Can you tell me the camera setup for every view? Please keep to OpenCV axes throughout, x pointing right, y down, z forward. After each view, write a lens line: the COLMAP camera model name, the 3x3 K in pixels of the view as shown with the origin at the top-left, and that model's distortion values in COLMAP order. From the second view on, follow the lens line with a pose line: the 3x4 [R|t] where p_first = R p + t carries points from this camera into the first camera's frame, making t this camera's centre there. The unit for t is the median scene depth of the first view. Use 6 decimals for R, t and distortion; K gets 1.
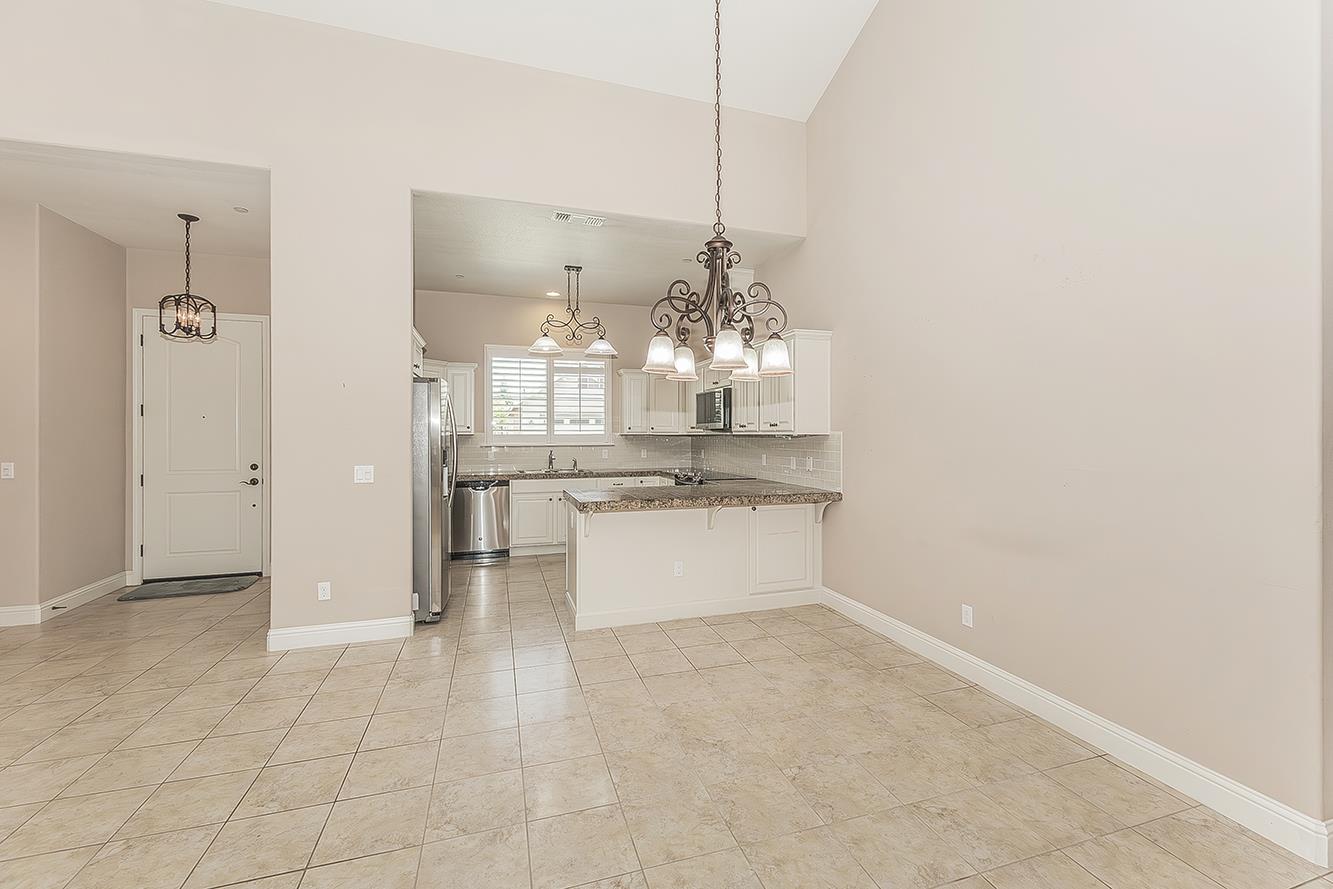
lens RADIAL K [[581.6, 0, 669.6], [0, 581.6, 433.1], [0, 0, 1]] dist [0.007041, 0.000186]
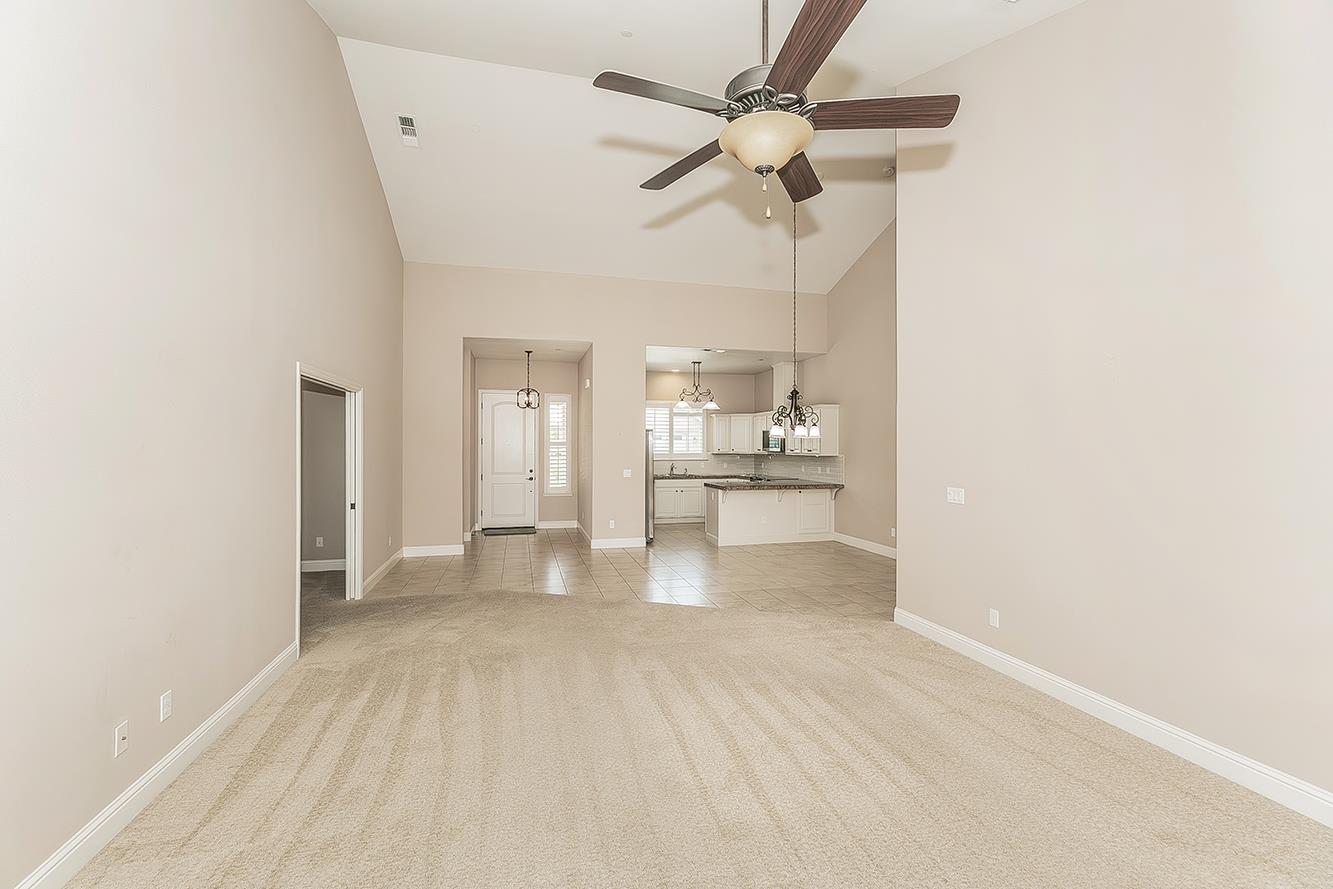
lens RADIAL K [[581.6, 0, 661.5], [0, 581.6, 437.2], [0, 0, 1]] dist [0.007041, 0.000186]
pose [[0.998837, 0.002095, -0.048168, -0.208079], [-0.002692, 0.999920, -0.012341, -0.030697], [0.048138, 0.012456, 0.998763, -0.911027]]
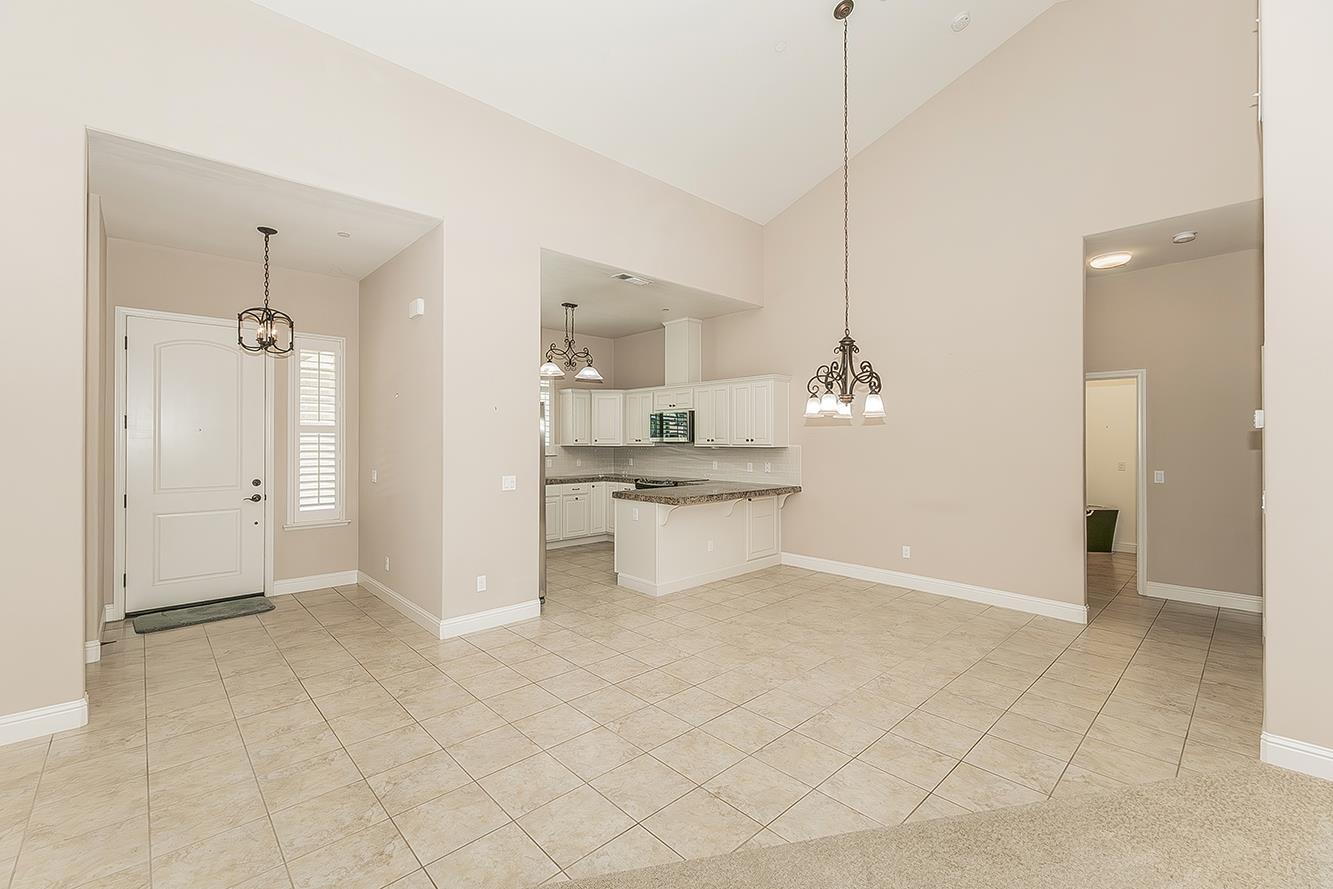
lens RADIAL K [[581.6, 0, 675.2], [0, 581.6, 435.7], [0, 0, 1]] dist [0.007041, 0.000186]
pose [[0.896908, 0.004824, 0.442191, -0.547554], [-0.001778, 0.999972, -0.007302, -0.013194], [-0.442214, 0.005763, 0.896891, -0.161267]]
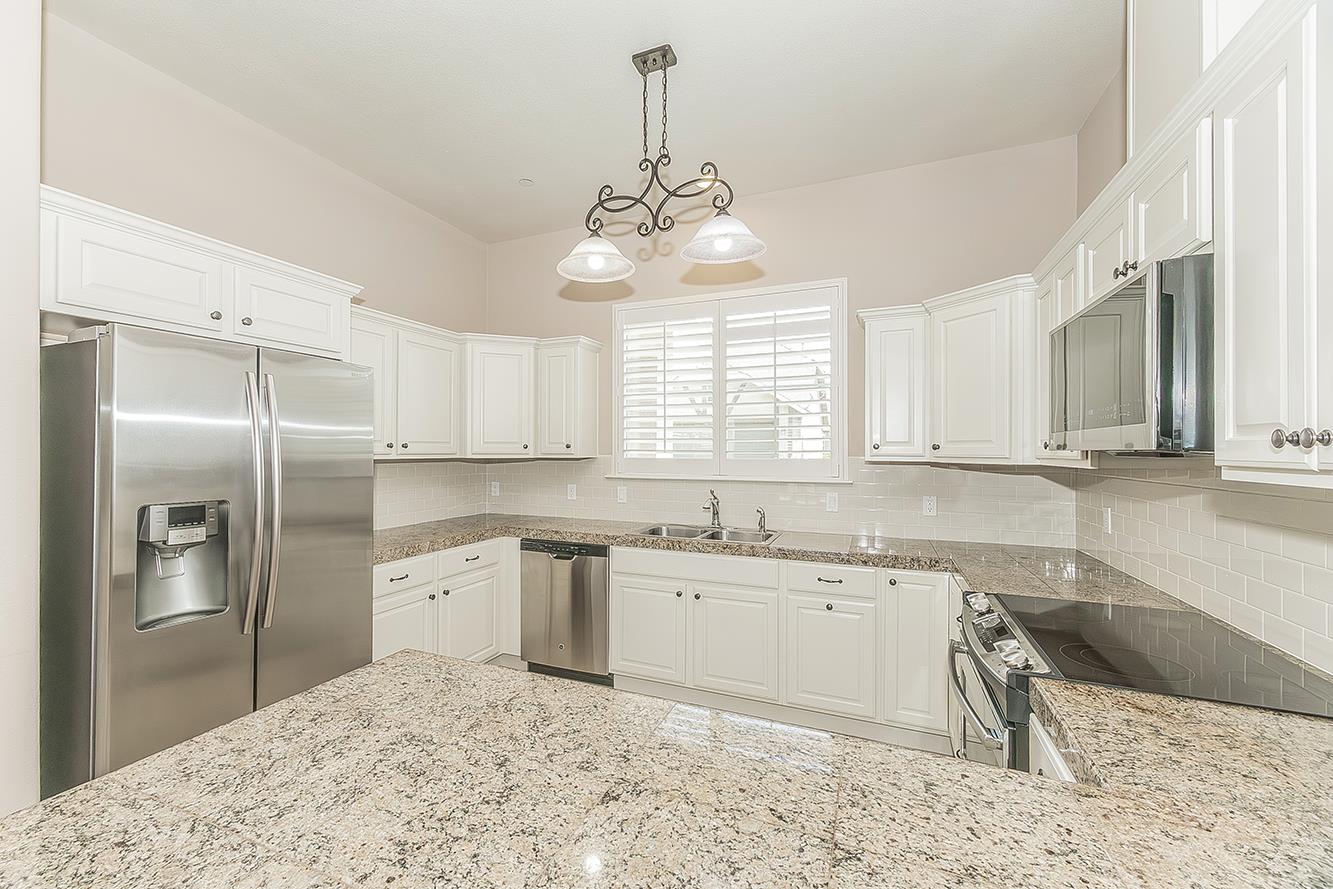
lens RADIAL K [[538.1, 0, 642.9], [0, 538.1, 447.2], [0, 0, 1]] dist [0.004715, 0.000461]
pose [[0.736452, -0.002576, -0.676484, 0.097846], [0.000685, 0.999995, -0.003062, -0.008940], [0.676489, 0.001791, 0.736451, 0.816551]]
